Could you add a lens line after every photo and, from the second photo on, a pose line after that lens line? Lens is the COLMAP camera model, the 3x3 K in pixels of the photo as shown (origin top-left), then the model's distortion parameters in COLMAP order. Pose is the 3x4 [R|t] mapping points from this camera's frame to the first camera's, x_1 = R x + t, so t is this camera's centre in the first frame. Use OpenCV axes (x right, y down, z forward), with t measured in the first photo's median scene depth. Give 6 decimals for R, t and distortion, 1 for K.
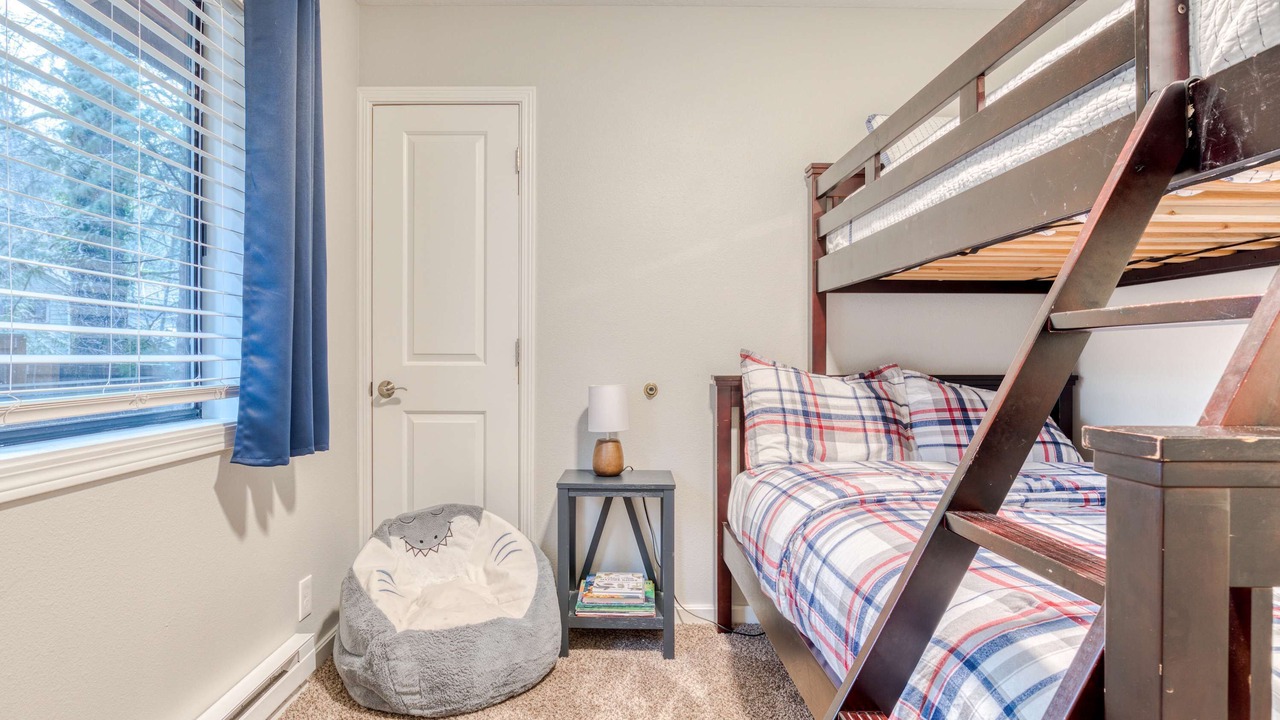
lens RADIAL K [[616.2, 0, 675.9], [0, 616.2, 355.6], [0, 0, 1]] dist [-0.015543, -0.000068]
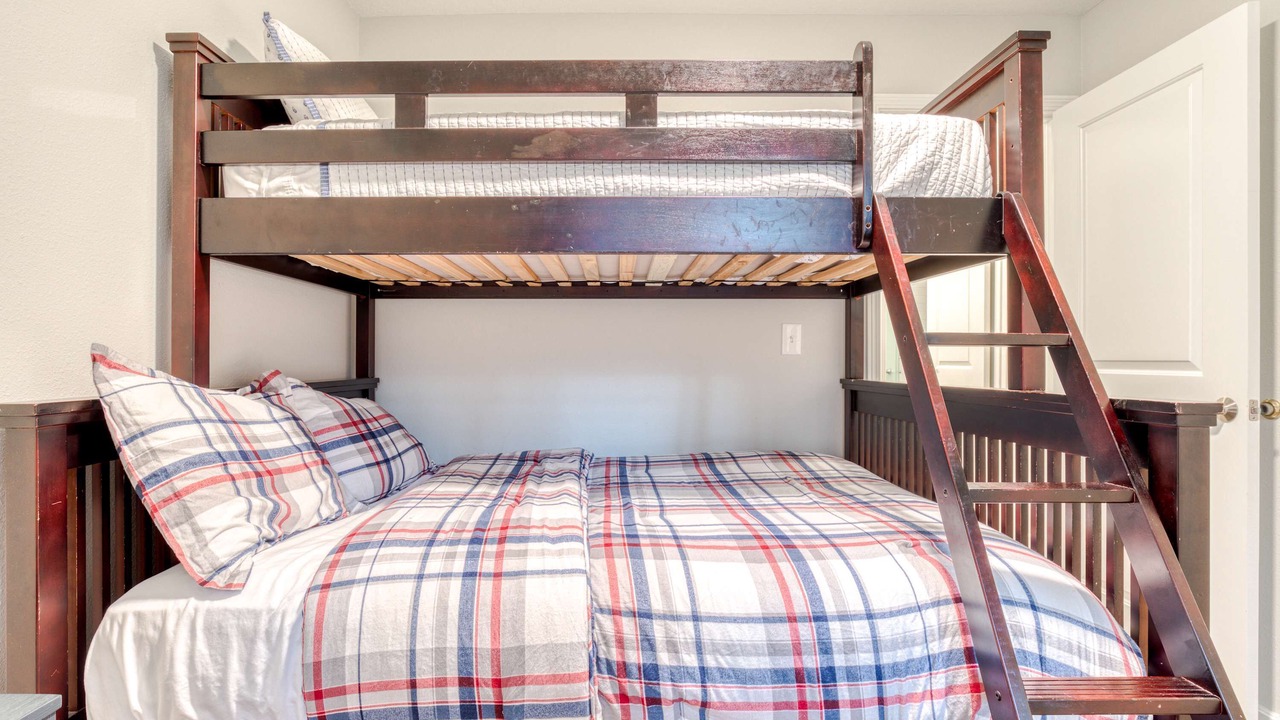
lens RADIAL K [[556.2, 0, 640.0], [0, 556.2, 360.0], [0, 0, 1]] dist [-0.013569, -0.000148]
pose [[0.117377, 0.000944, 0.993087, -0.261345], [-0.006092, 0.999981, -0.000231, -0.000438], [-0.993069, -0.006022, 0.117380, 0.533963]]
